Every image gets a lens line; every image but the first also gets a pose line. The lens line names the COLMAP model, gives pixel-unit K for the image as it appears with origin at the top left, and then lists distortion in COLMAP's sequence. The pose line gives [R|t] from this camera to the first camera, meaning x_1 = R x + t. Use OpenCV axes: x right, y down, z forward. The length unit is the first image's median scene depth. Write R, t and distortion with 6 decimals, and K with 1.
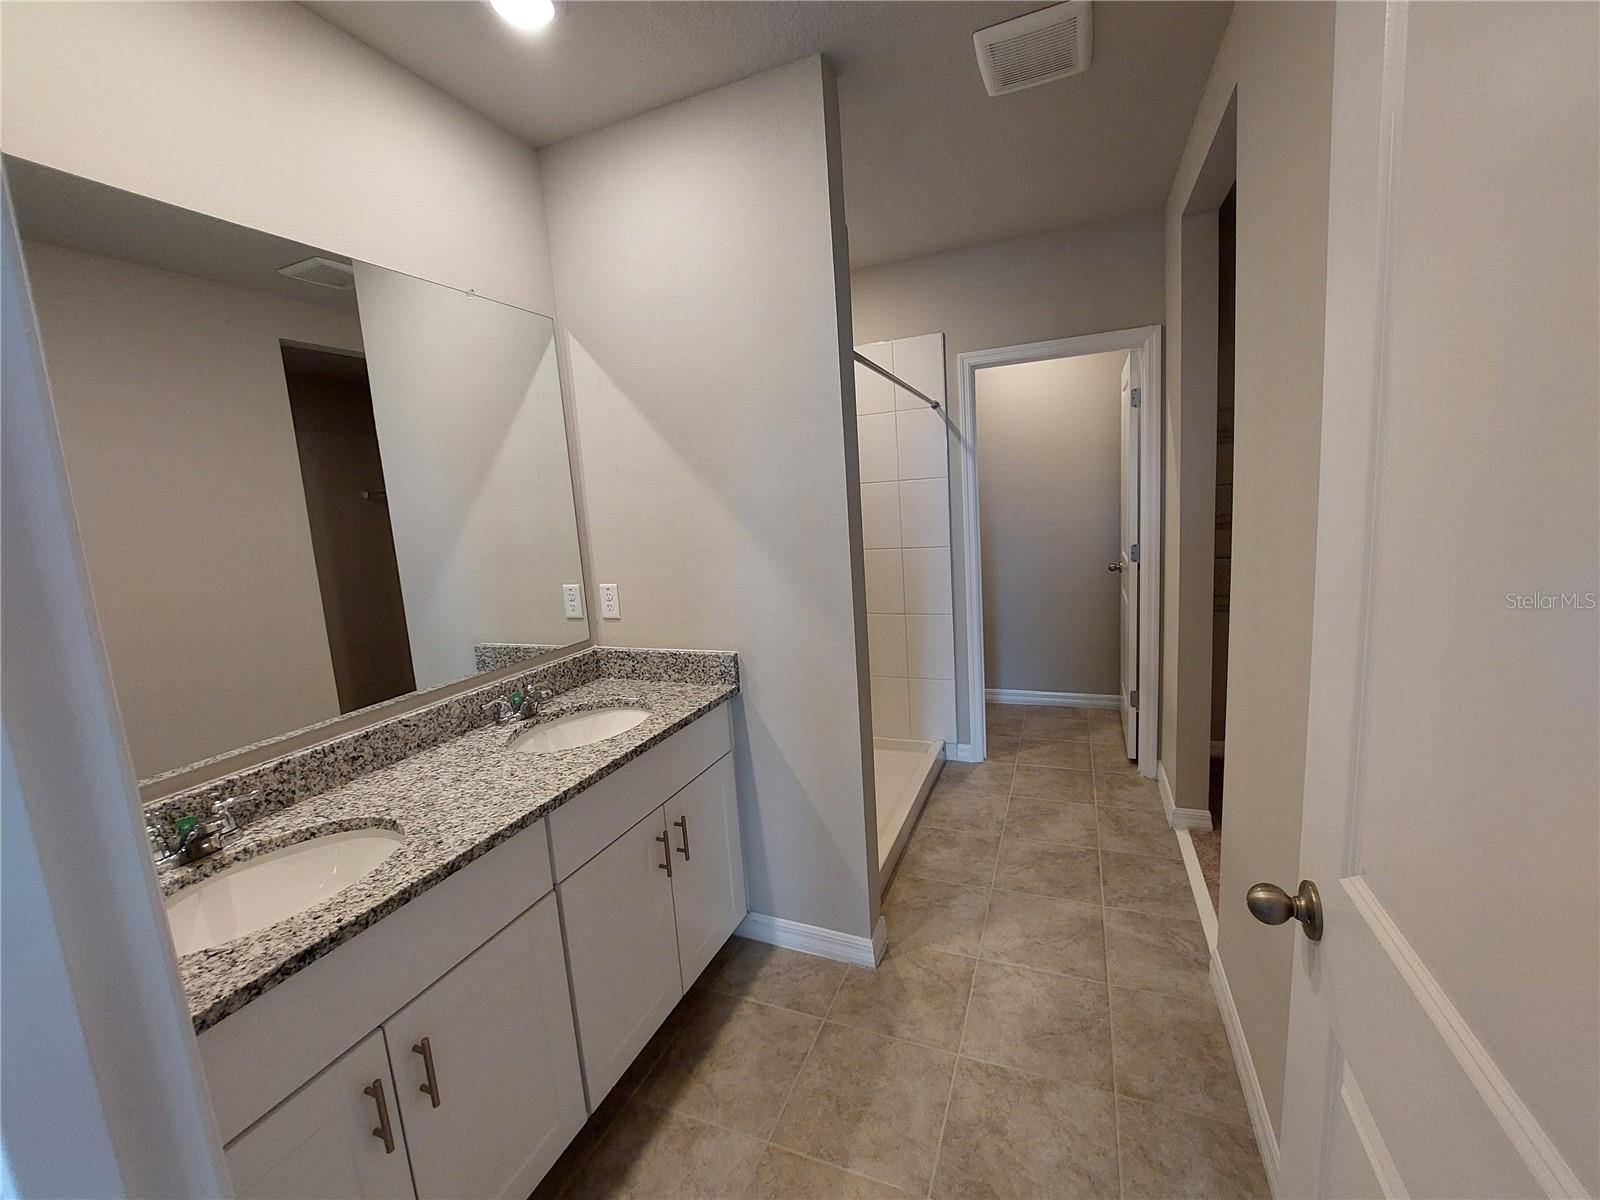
lens RADIAL K [[638.9, 0, 801.3], [0, 638.9, 597.5], [0, 0, 1]] dist [-0.000156, -0.000003]
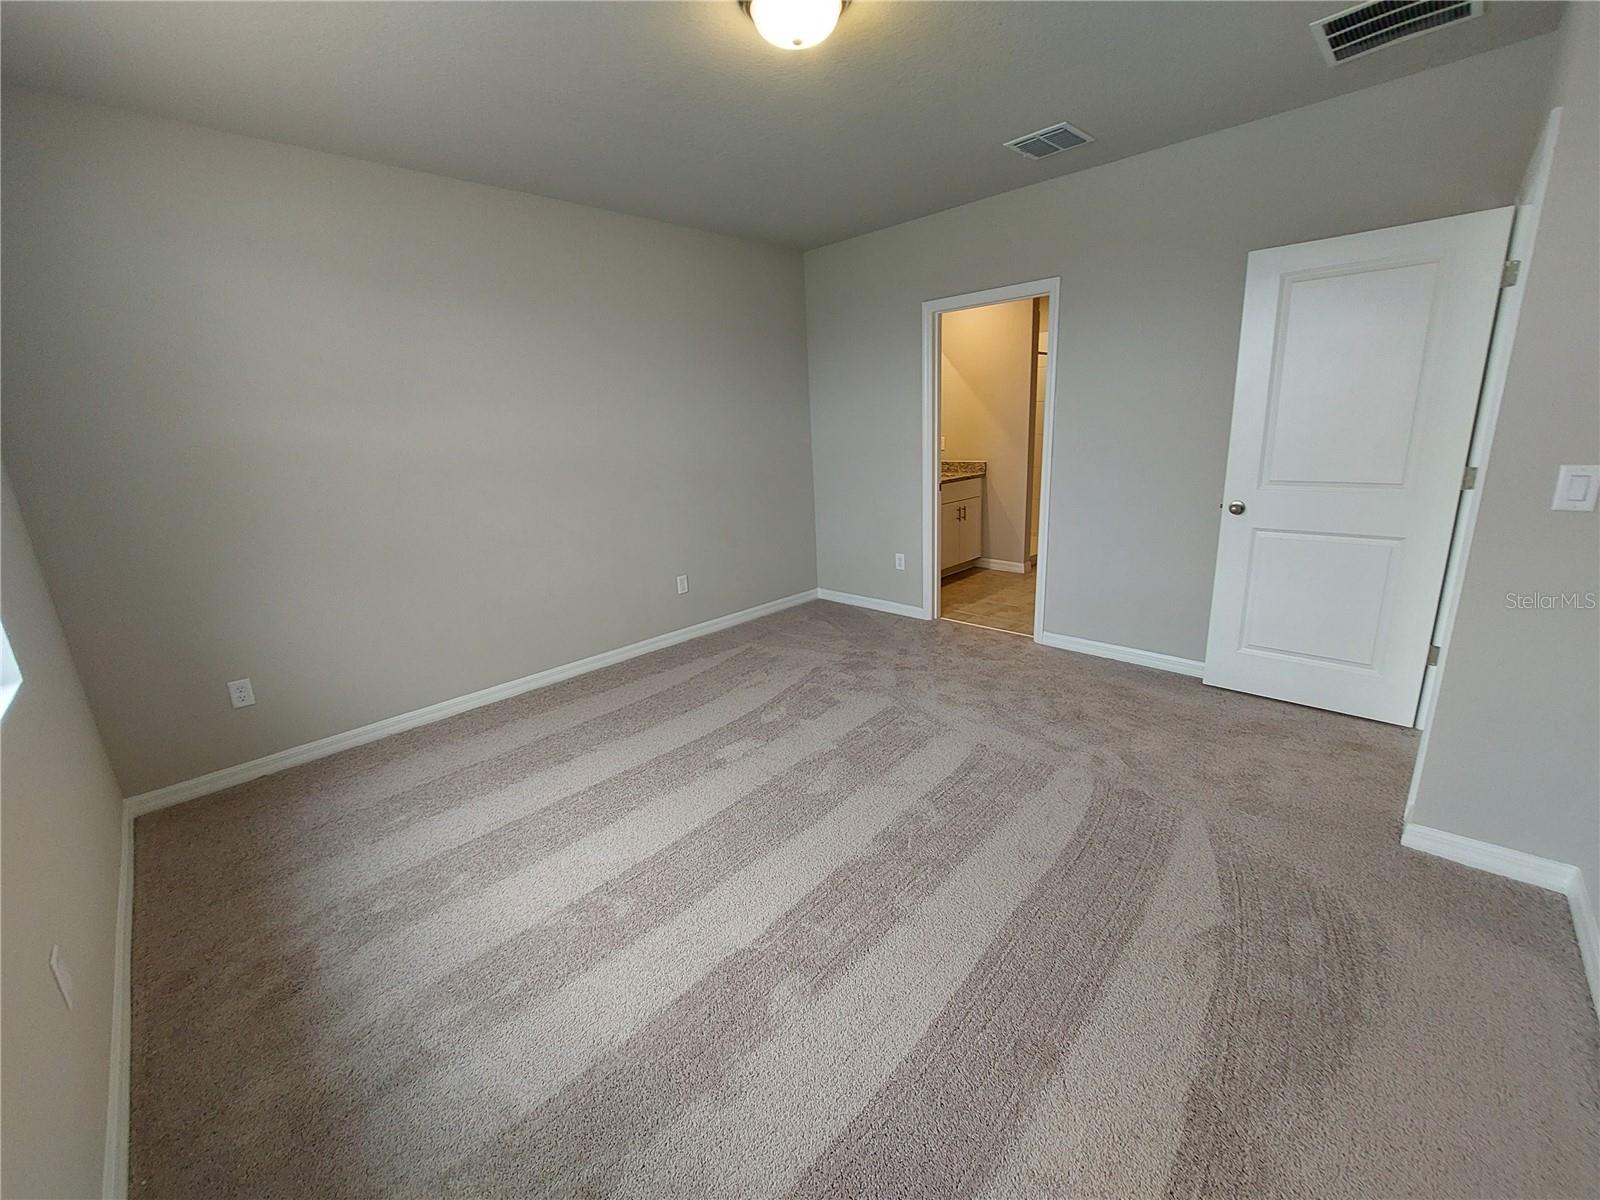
lens RADIAL K [[638.9, 0, 803.4], [0, 638.9, 593.1], [0, 0, 1]] dist [-0.000156, -0.000003]
pose [[0.931063, 0.105220, -0.349358, 0.204658], [-0.054626, 0.986922, 0.151660, 0.282914], [0.360747, -0.122121, 0.924634, -2.074018]]
